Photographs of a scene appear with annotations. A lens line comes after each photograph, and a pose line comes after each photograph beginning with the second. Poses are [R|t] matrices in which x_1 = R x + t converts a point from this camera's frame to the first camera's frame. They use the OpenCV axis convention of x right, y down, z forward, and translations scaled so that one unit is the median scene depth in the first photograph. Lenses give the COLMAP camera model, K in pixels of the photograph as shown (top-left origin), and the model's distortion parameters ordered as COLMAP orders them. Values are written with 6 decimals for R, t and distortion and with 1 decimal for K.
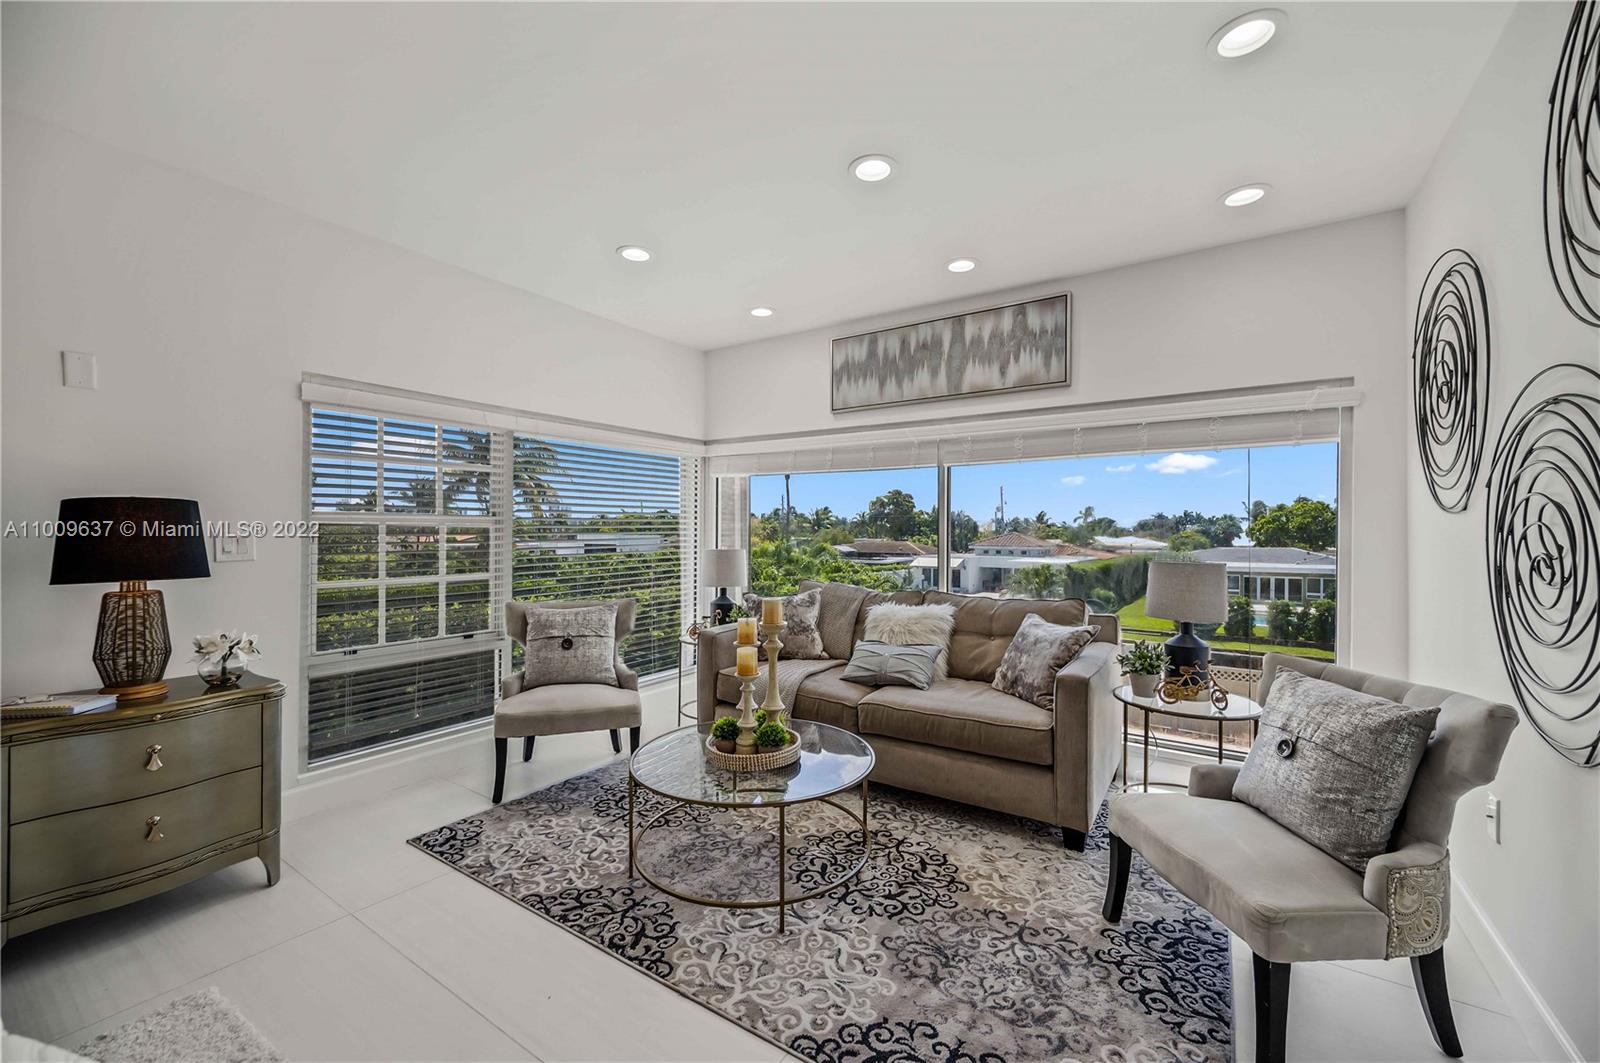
lens RADIAL K [[635.5, 0, 802.7], [0, 635.5, 534.7], [0, 0, 1]] dist [-0.002542, -0.000450]
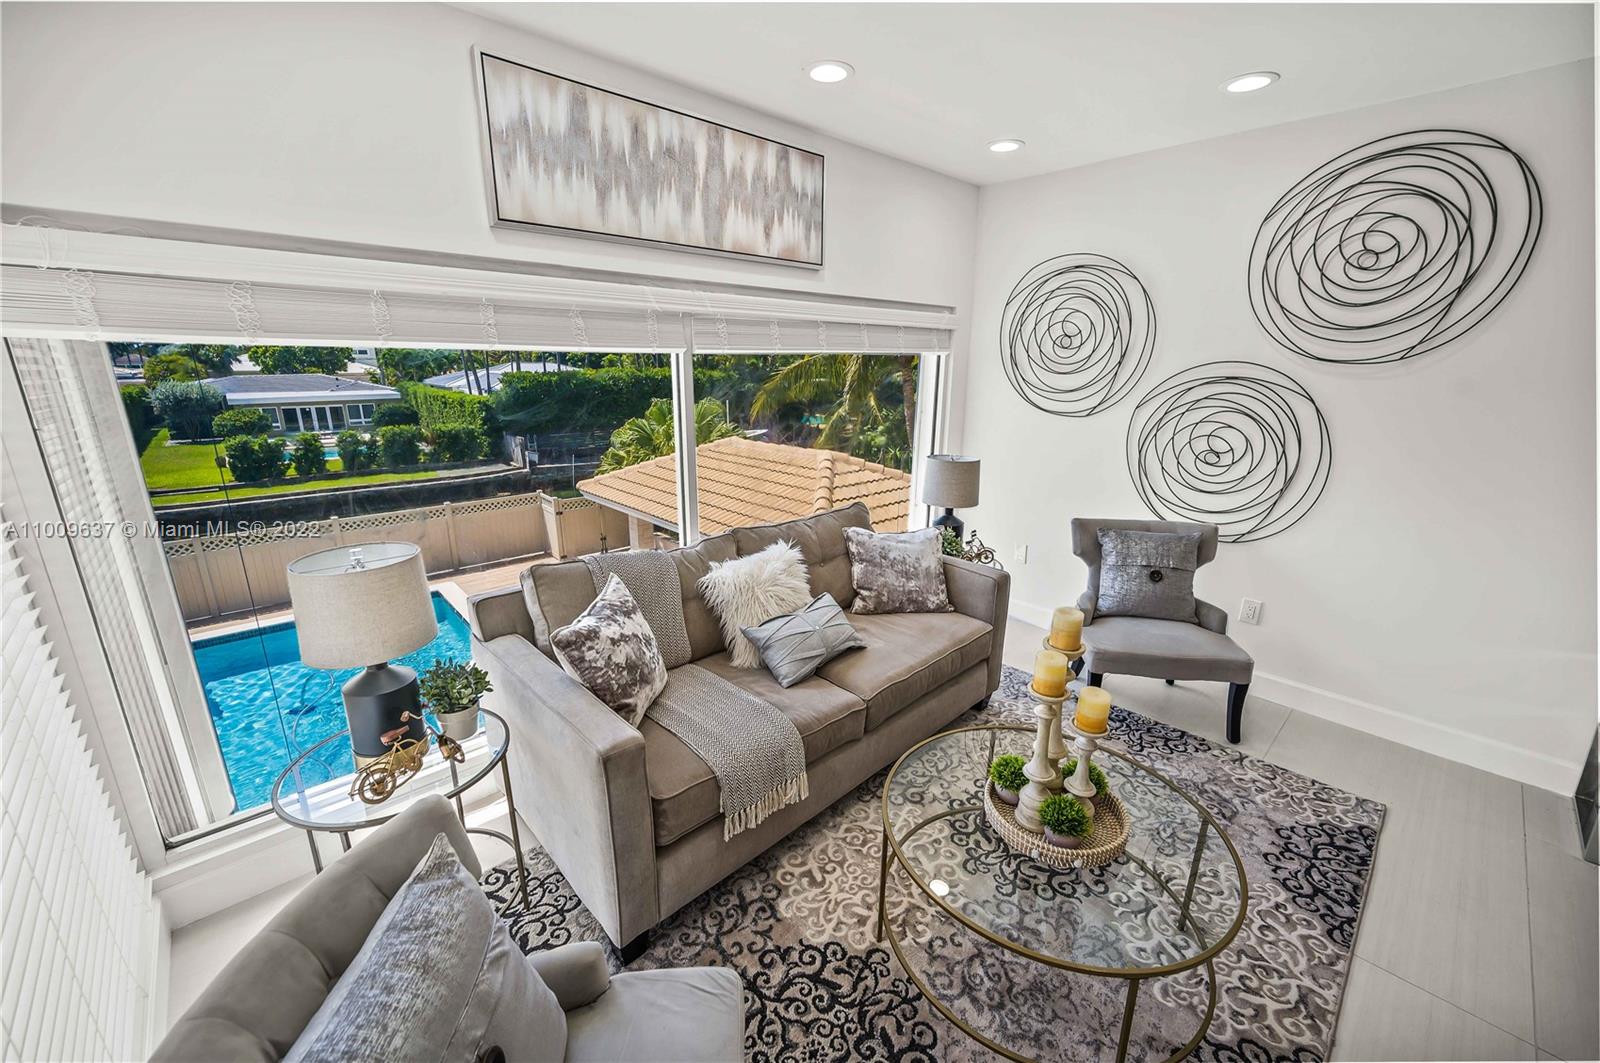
lens RADIAL K [[635.5, 0, 793.0], [0, 635.5, 530.6], [0, 0, 1]] dist [-0.002542, -0.000450]
pose [[0.226666, -0.259095, 0.938878, -0.465016], [-0.002889, 0.963785, 0.266665, -0.107007], [-0.973968, -0.063156, 0.217709, 0.731273]]
